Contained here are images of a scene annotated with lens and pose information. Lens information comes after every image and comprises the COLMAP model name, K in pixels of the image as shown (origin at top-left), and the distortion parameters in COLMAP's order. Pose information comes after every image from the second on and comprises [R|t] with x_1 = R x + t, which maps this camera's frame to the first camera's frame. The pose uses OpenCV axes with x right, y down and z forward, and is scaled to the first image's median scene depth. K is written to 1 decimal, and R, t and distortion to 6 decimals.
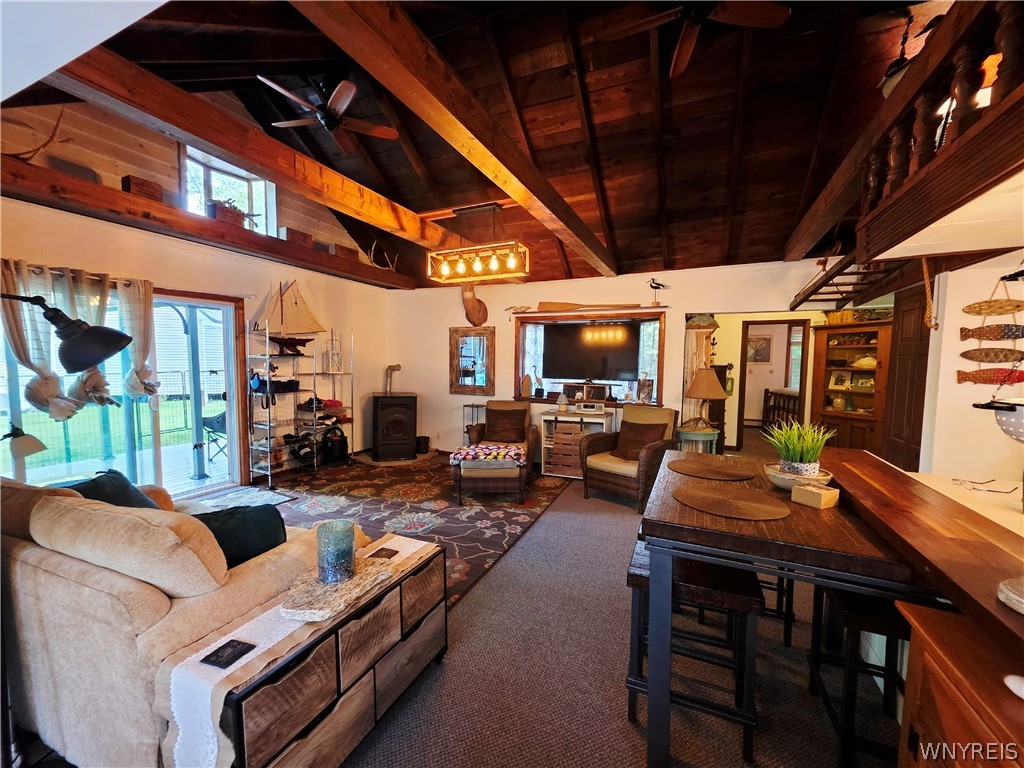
lens RADIAL K [[402.9, 0, 512.3], [0, 402.9, 392.1], [0, 0, 1]] dist [0.000951, -0.000024]
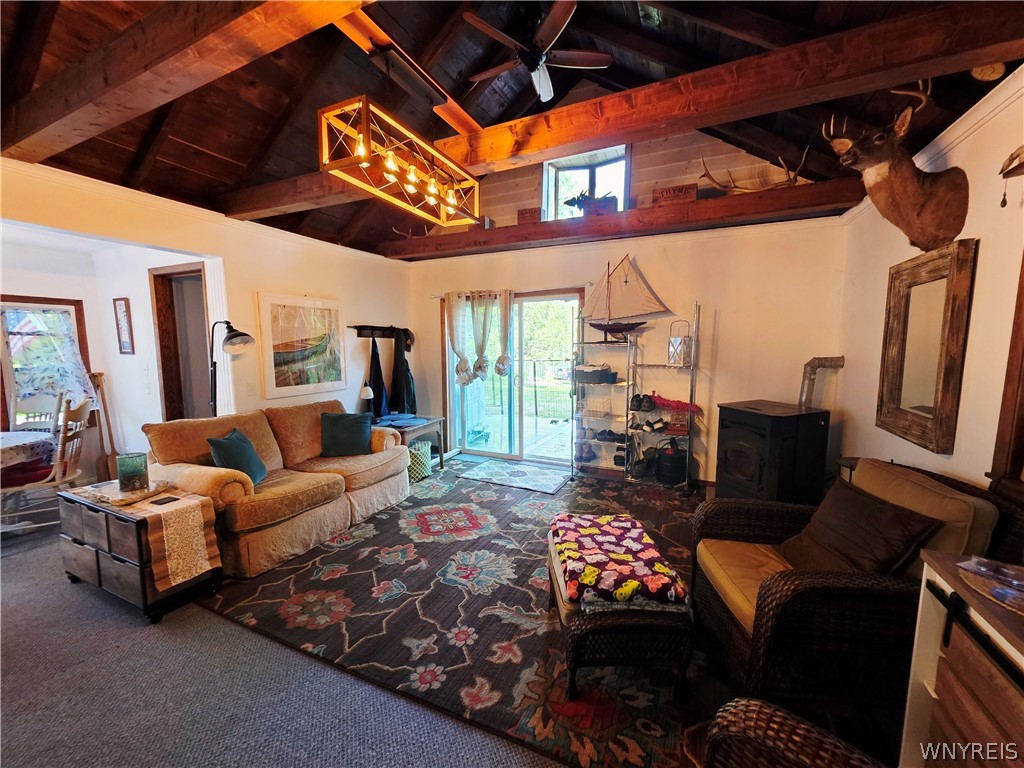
lens RADIAL K [[406.0, 0, 516.1], [0, 406.0, 391.8], [0, 0, 1]] dist [0.000932, 0.000017]
pose [[-0.008369, 0.102156, -0.994733, 0.349227], [-0.077933, 0.991676, 0.102497, -0.059570], [0.996923, 0.078380, -0.000338, 0.794706]]
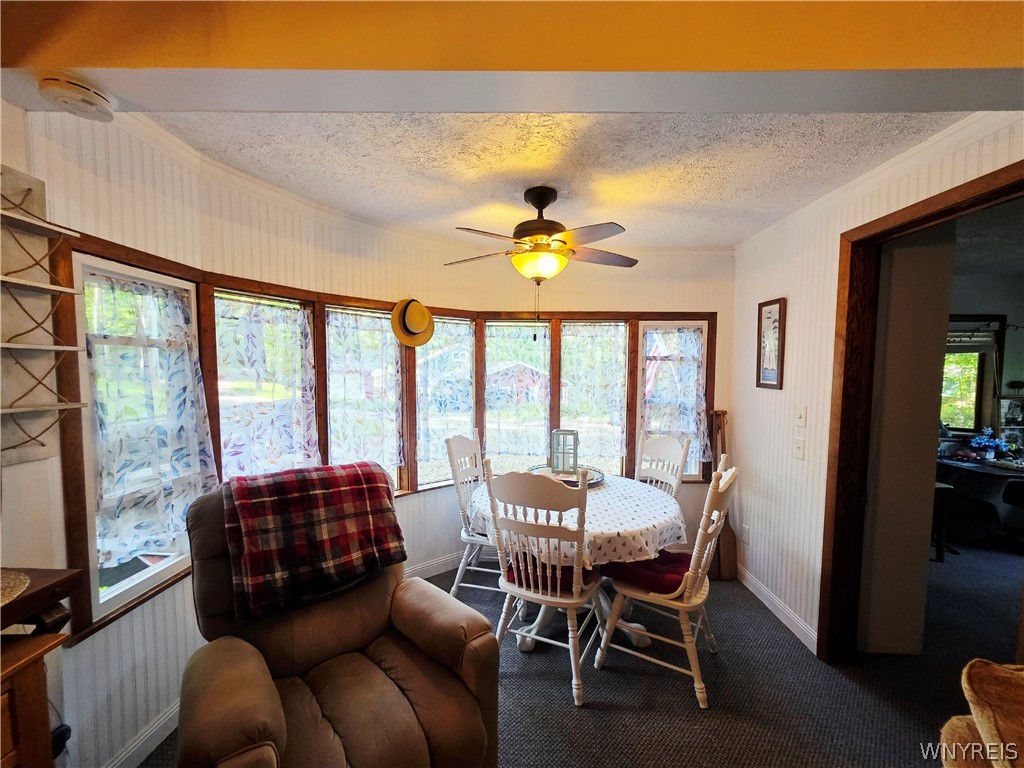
lens RADIAL K [[406.0, 0, 516.1], [0, 406.0, 391.8], [0, 0, 1]] dist [0.000932, 0.000017]
pose [[-0.915908, 0.009109, -0.401285, 0.023252], [-0.047591, 0.990226, 0.131102, -0.036711], [0.398557, 0.139175, -0.906522, 0.328034]]
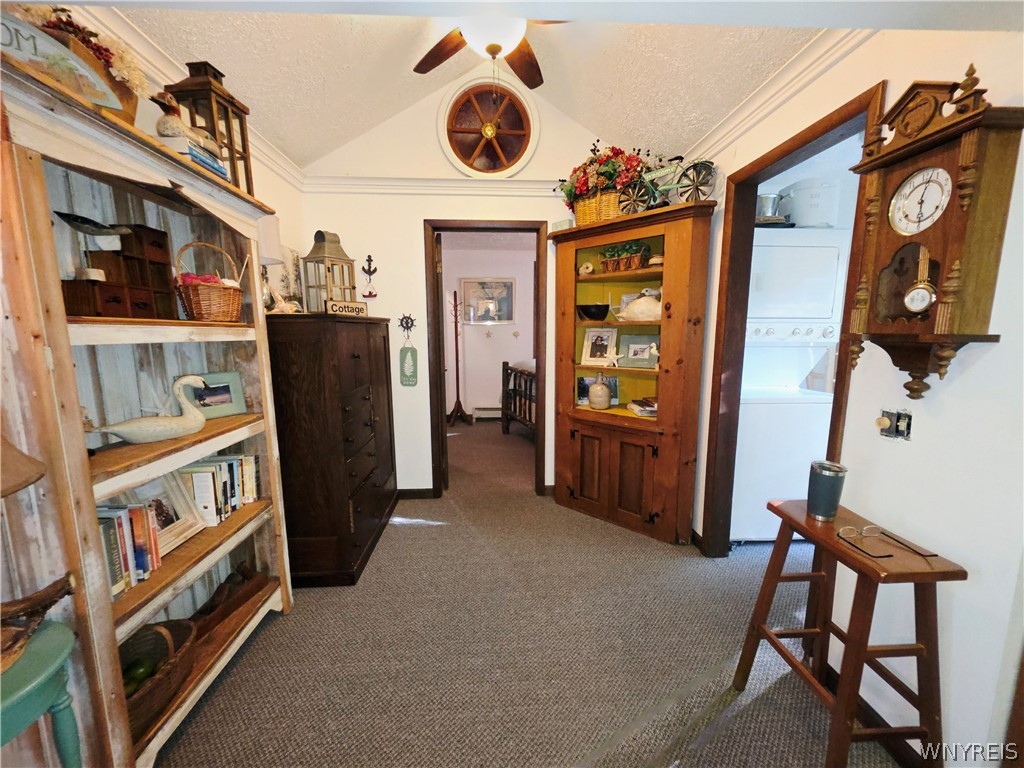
lens RADIAL K [[409.7, 0, 512.3], [0, 409.7, 393.2], [0, 0, 1]] dist [0.001354, -0.000085]
pose [[0.887102, -0.081837, 0.454261, 0.599045], [0.046141, 0.994950, 0.089137, -0.027830], [-0.459261, -0.058114, 0.886398, 0.739979]]
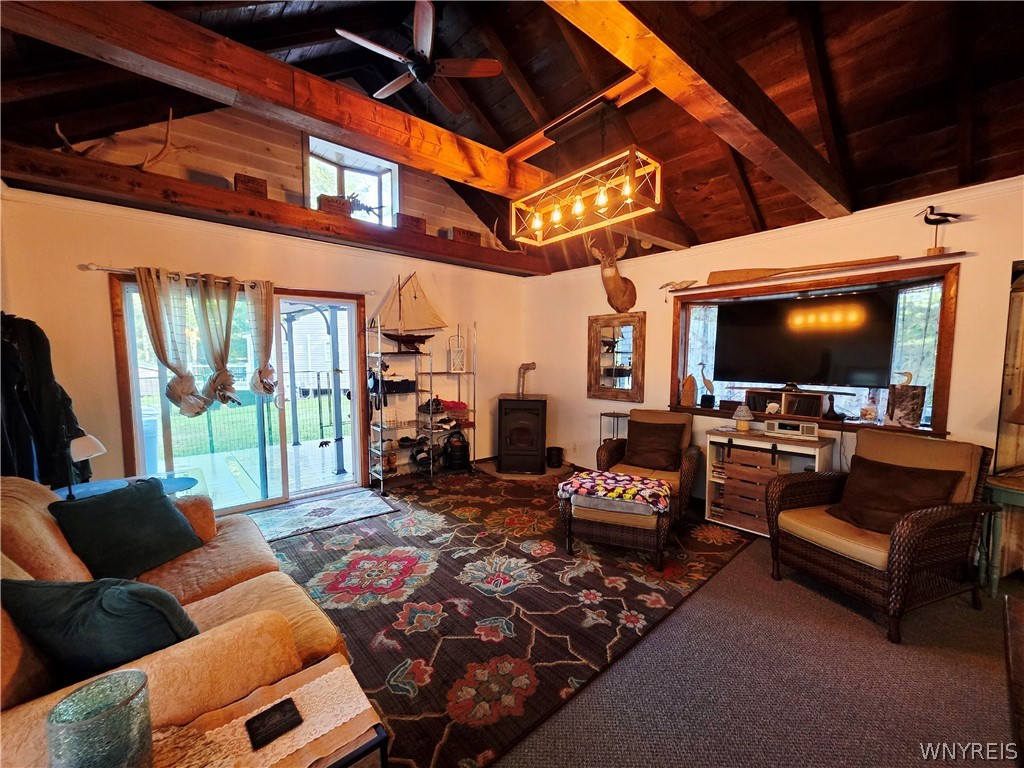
lens RADIAL K [[406.5, 0, 512.7], [0, 406.5, 391.3], [0, 0, 1]] dist [0.003889, -0.000244]
pose [[0.906708, 0.024311, -0.421059, 0.068202], [-0.023171, 0.999701, 0.007824, -0.015780], [0.421123, 0.002662, 0.907000, 0.246216]]
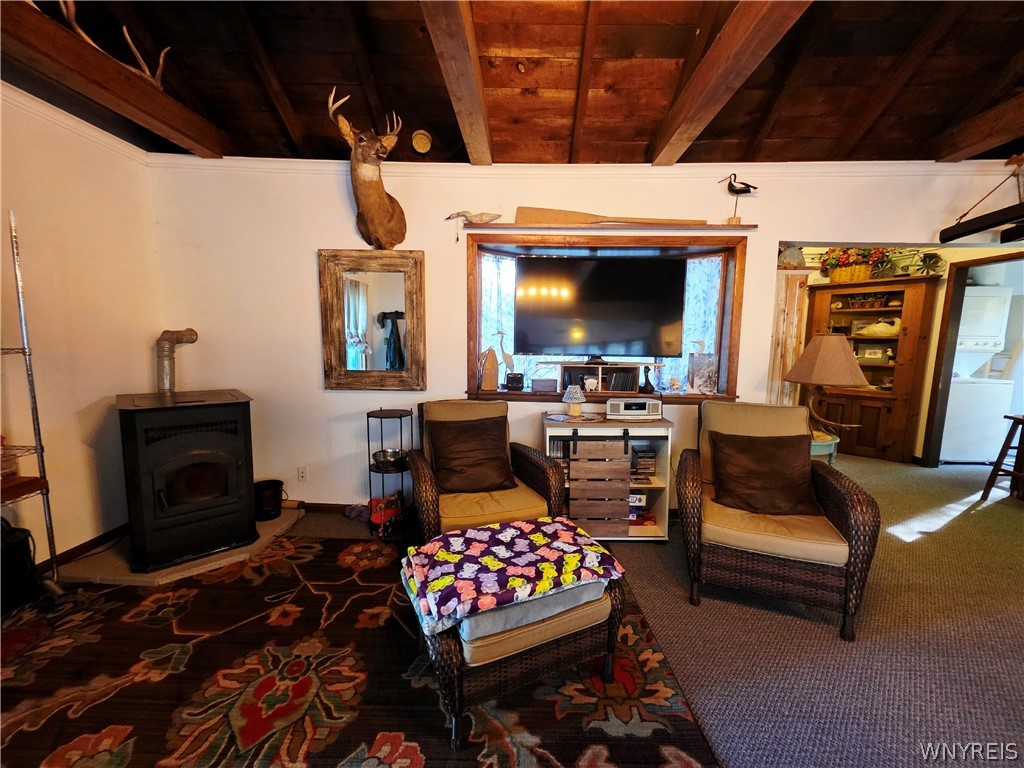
lens RADIAL K [[406.5, 0, 512.7], [0, 406.5, 391.3], [0, 0, 1]] dist [0.003889, -0.000244]
pose [[0.921676, -0.051357, 0.384547, -0.174523], [0.028017, 0.997422, 0.066057, -0.025683], [-0.386948, -0.050109, 0.920739, 0.592174]]
